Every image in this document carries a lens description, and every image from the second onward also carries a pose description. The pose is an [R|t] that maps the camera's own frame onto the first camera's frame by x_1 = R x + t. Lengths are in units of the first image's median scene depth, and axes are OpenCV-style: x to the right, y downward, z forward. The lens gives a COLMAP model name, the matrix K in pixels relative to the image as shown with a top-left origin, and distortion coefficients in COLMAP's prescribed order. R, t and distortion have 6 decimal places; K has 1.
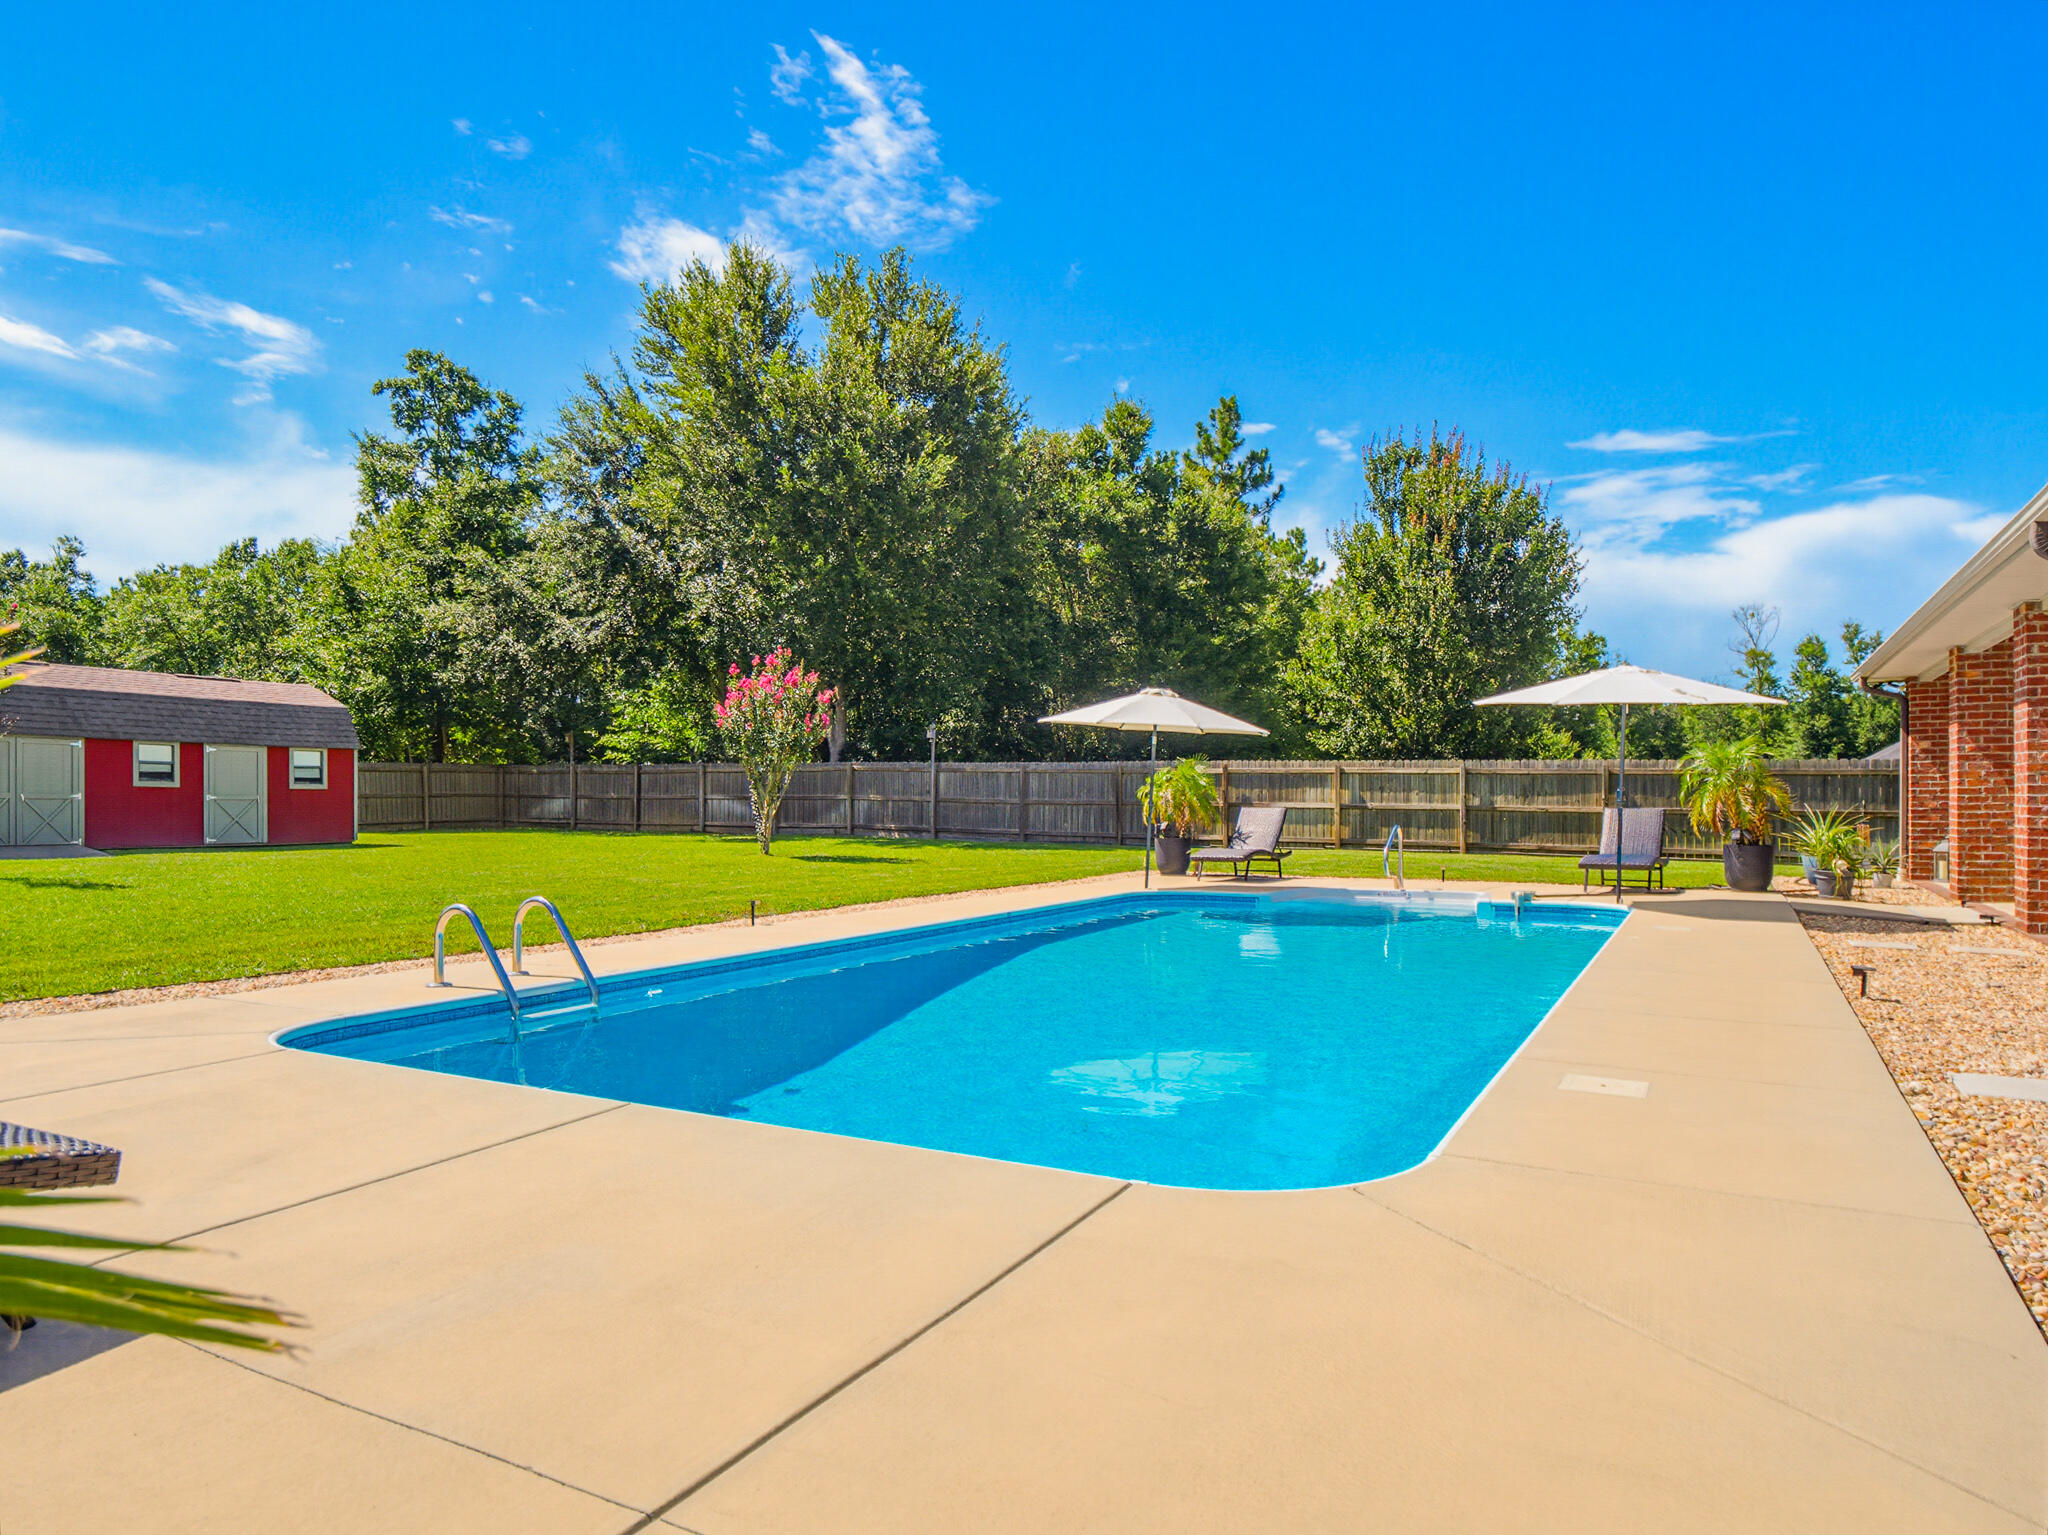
lens RADIAL K [[1281.7, 0, 1059.1], [0, 1281.7, 810.4], [0, 0, 1]] dist [-0.001422, -0.007718]
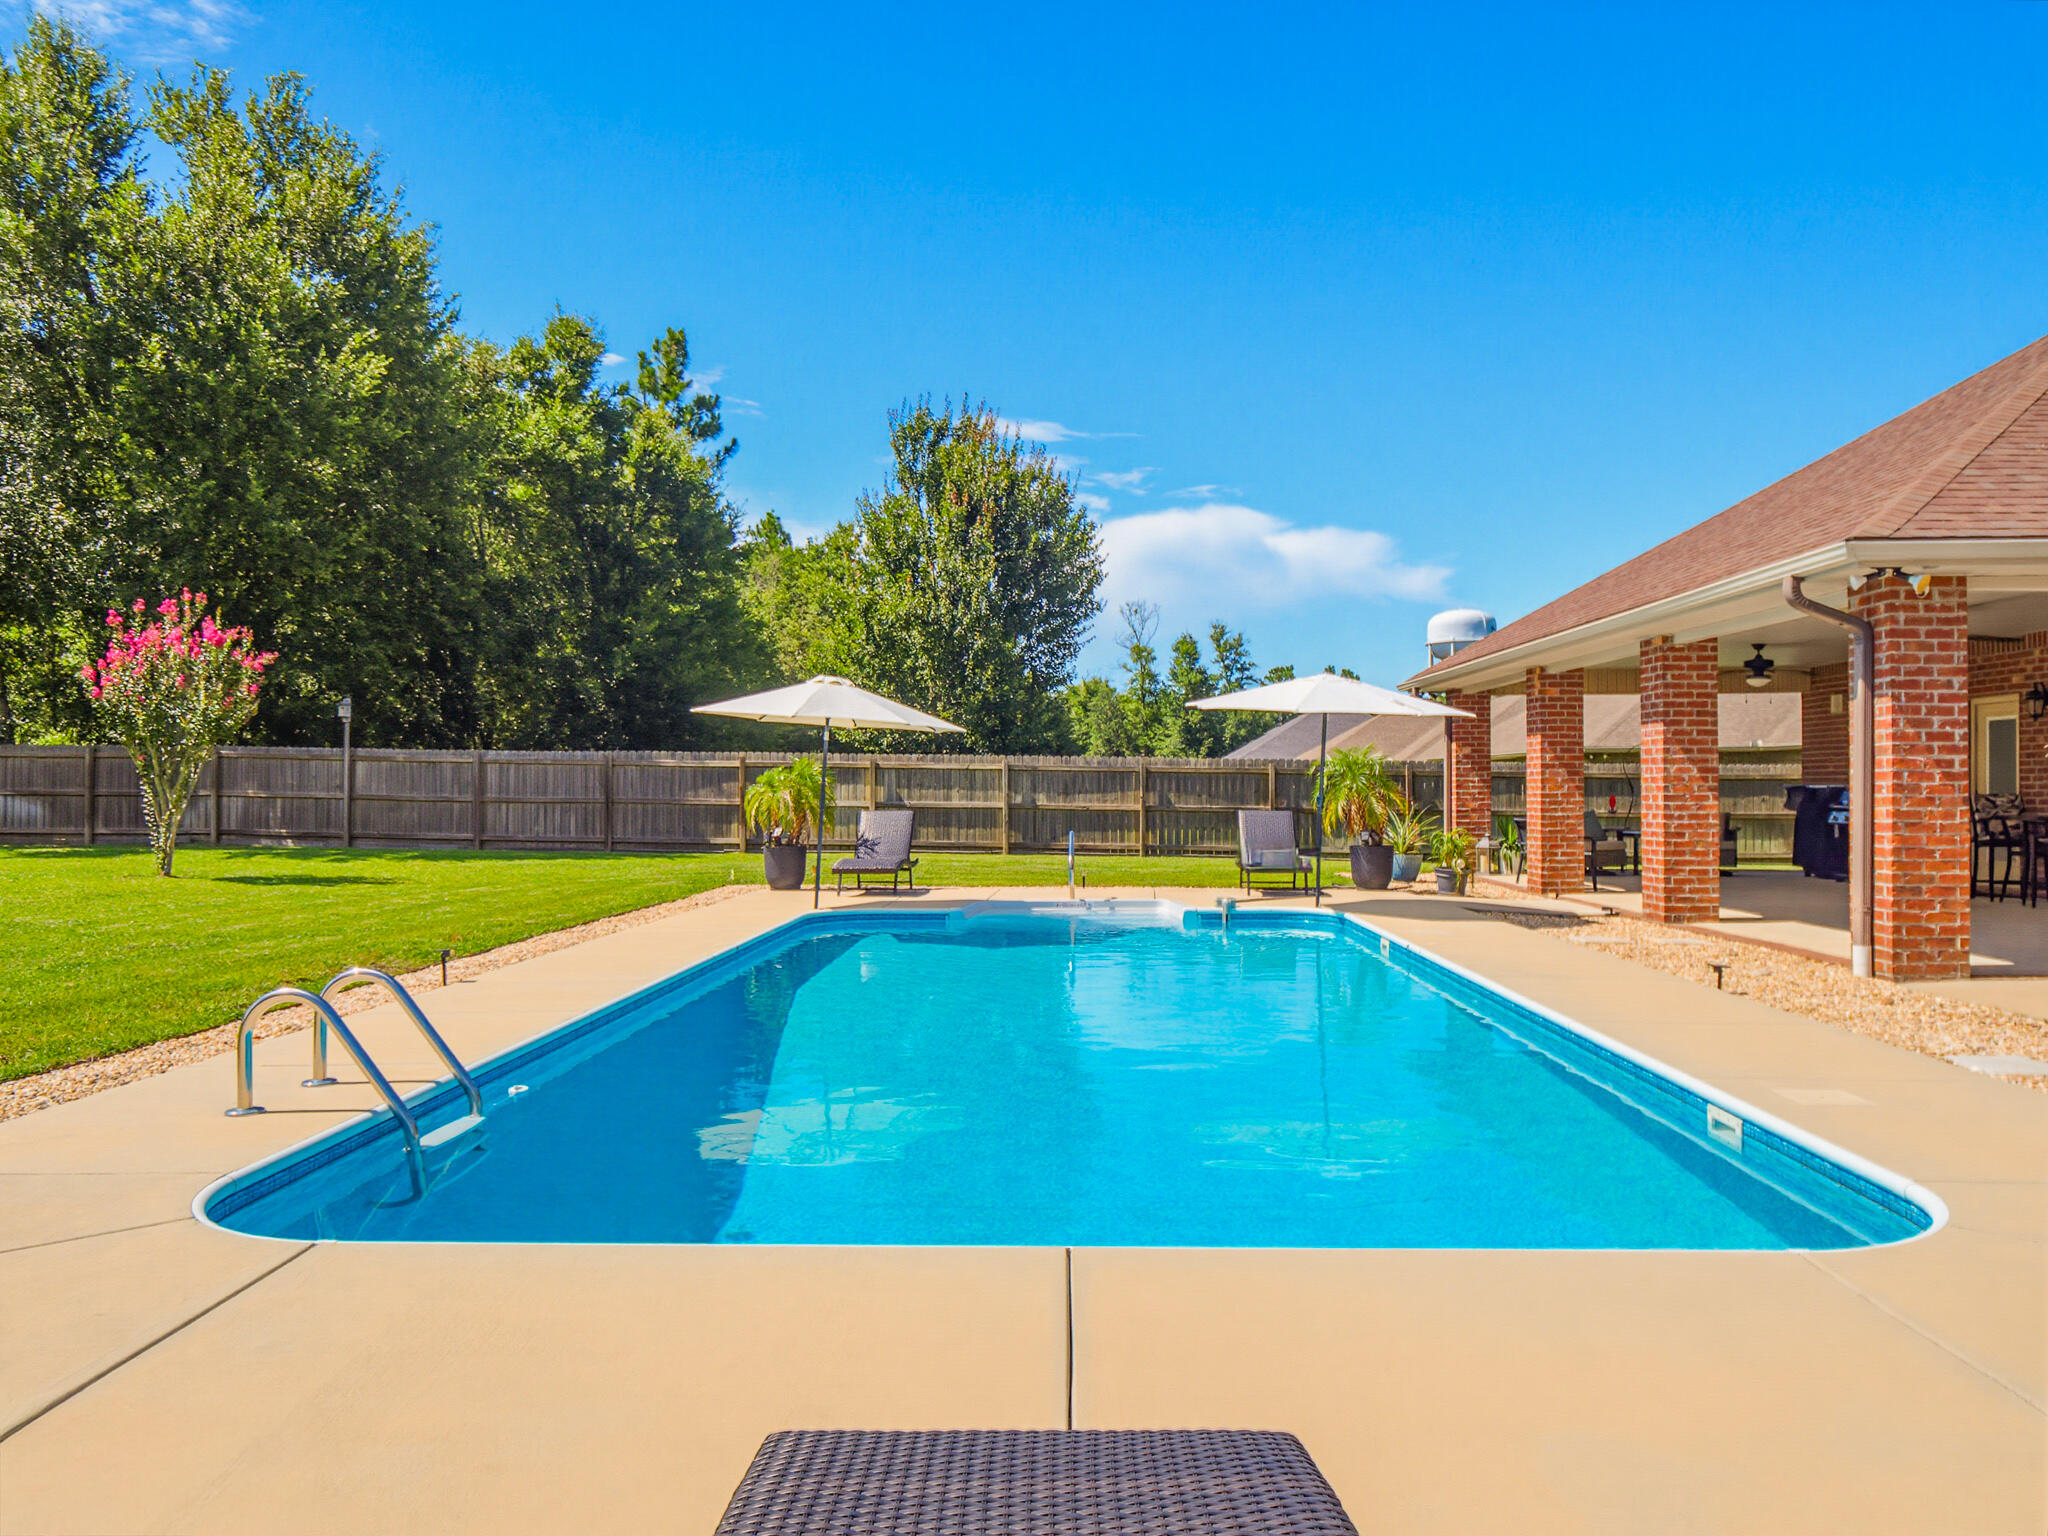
lens RADIAL K [[1426.9, 0, 1080.4], [0, 1426.9, 784.3], [0, 0, 1]] dist [0.021827, -0.022682]
pose [[0.888751, 0.003549, 0.458376, -0.100219], [0.001984, 0.999931, -0.011589, -0.004879], [-0.458386, 0.011209, 0.888683, 0.031025]]
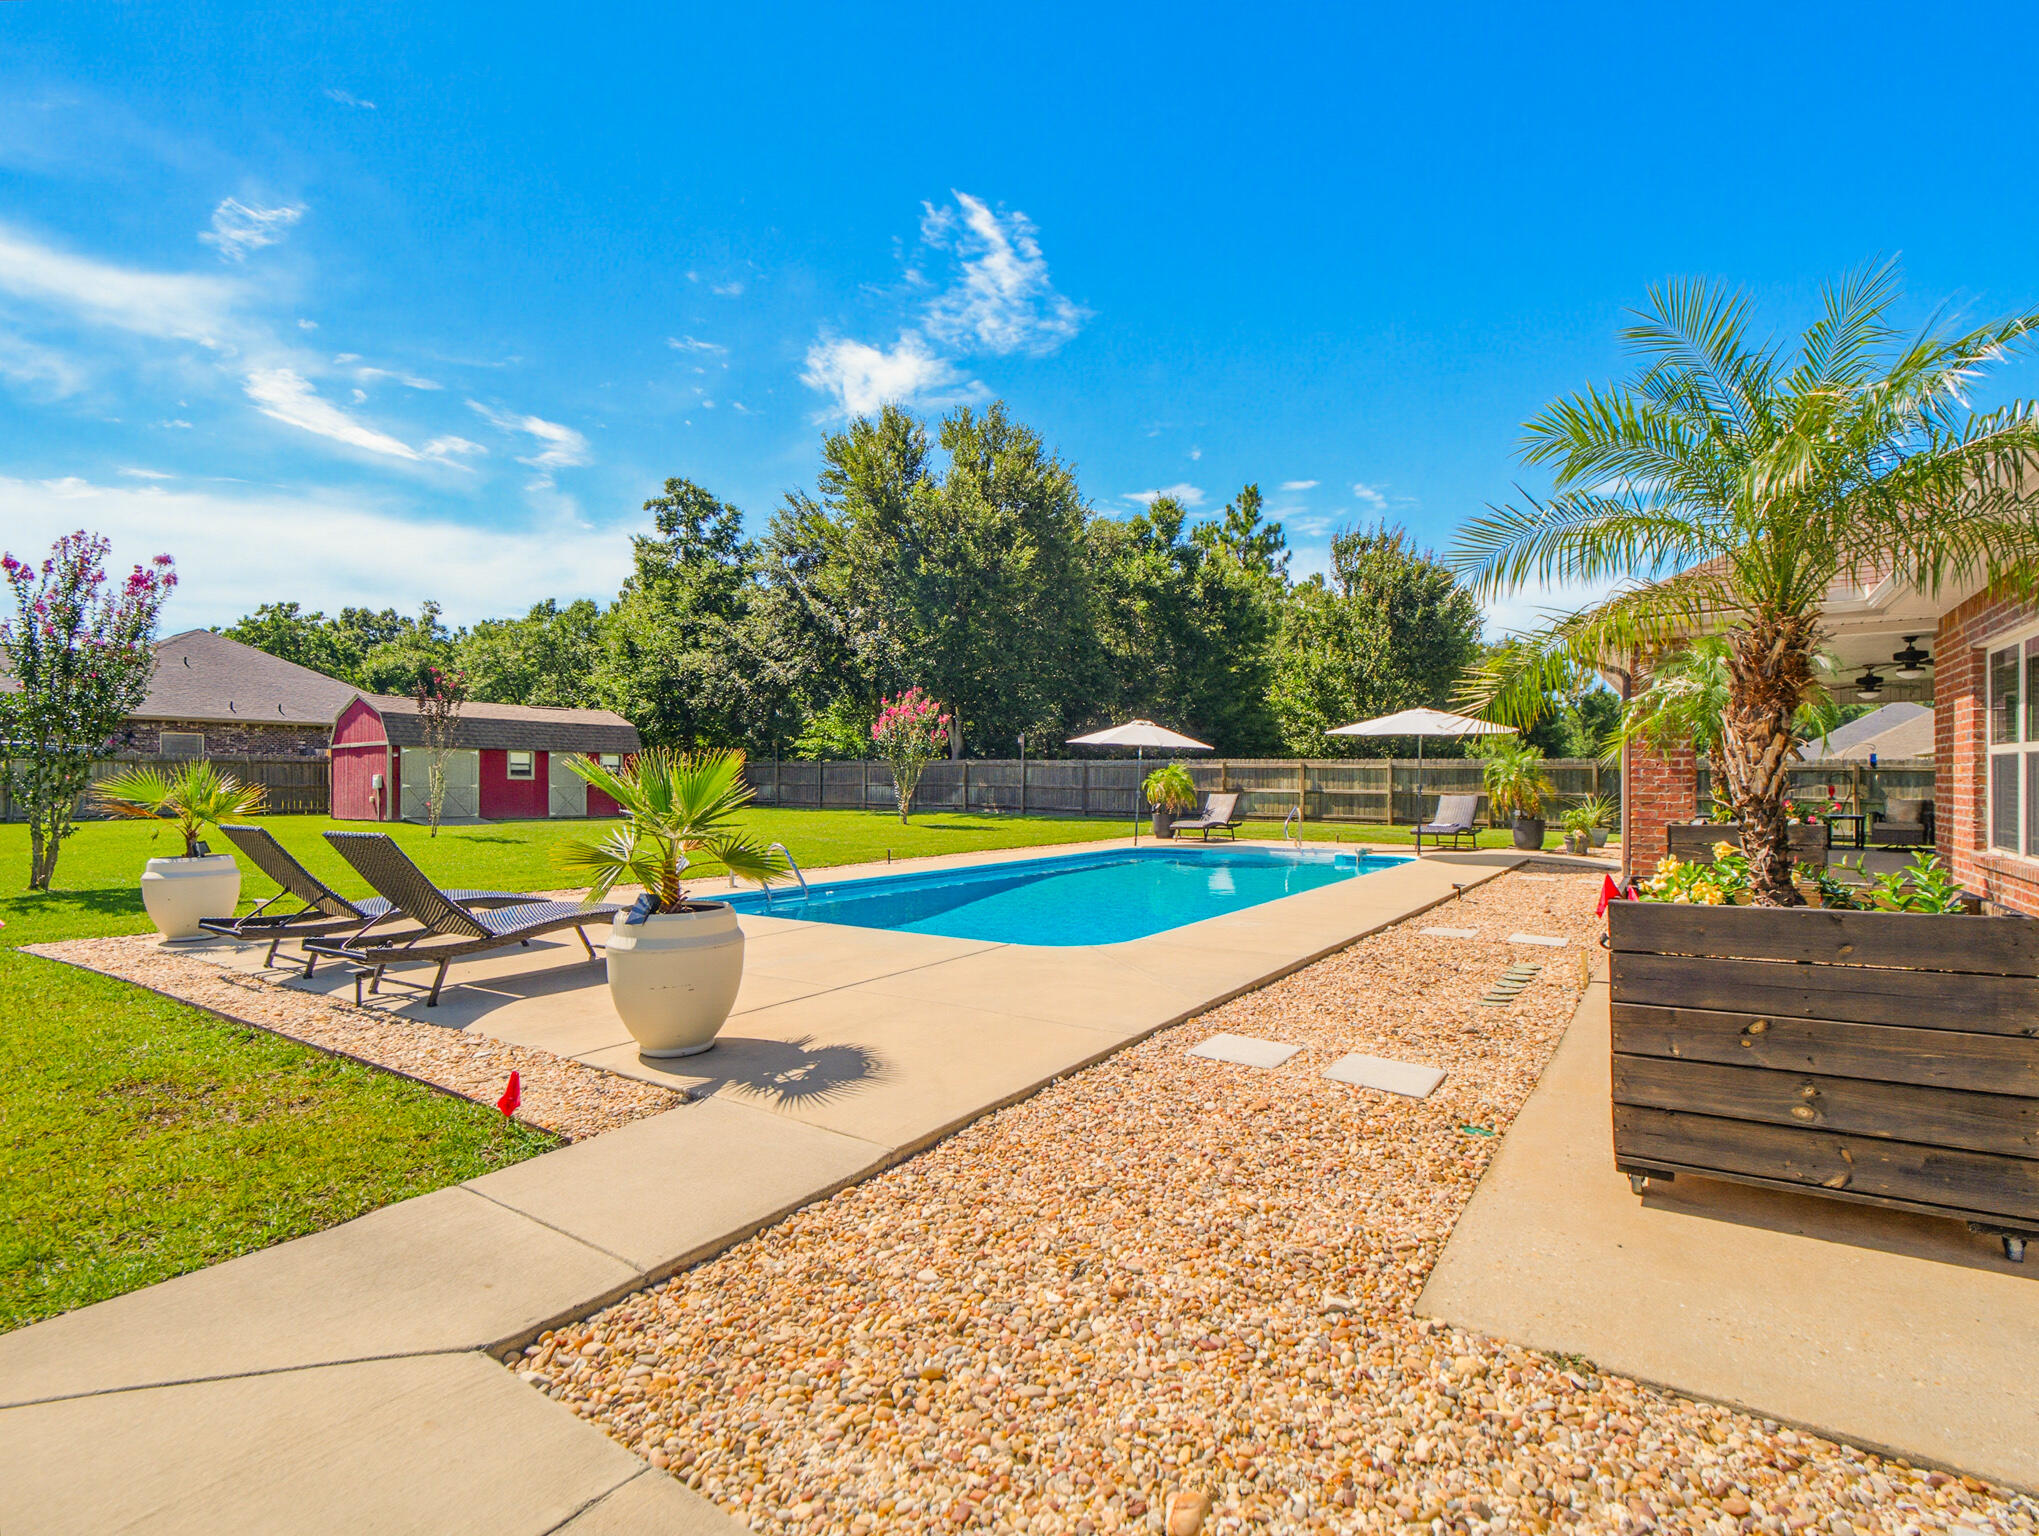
lens RADIAL K [[1014.5, 0, 1060.5], [0, 1014.5, 795.3], [0, 0, 1]] dist [-0.016929, -0.001529]
pose [[0.996444, 0.000654, -0.084250, 0.039055], [-0.000290, 0.999991, 0.004337, -0.003401], [0.084252, -0.004297, 0.996435, -0.123691]]
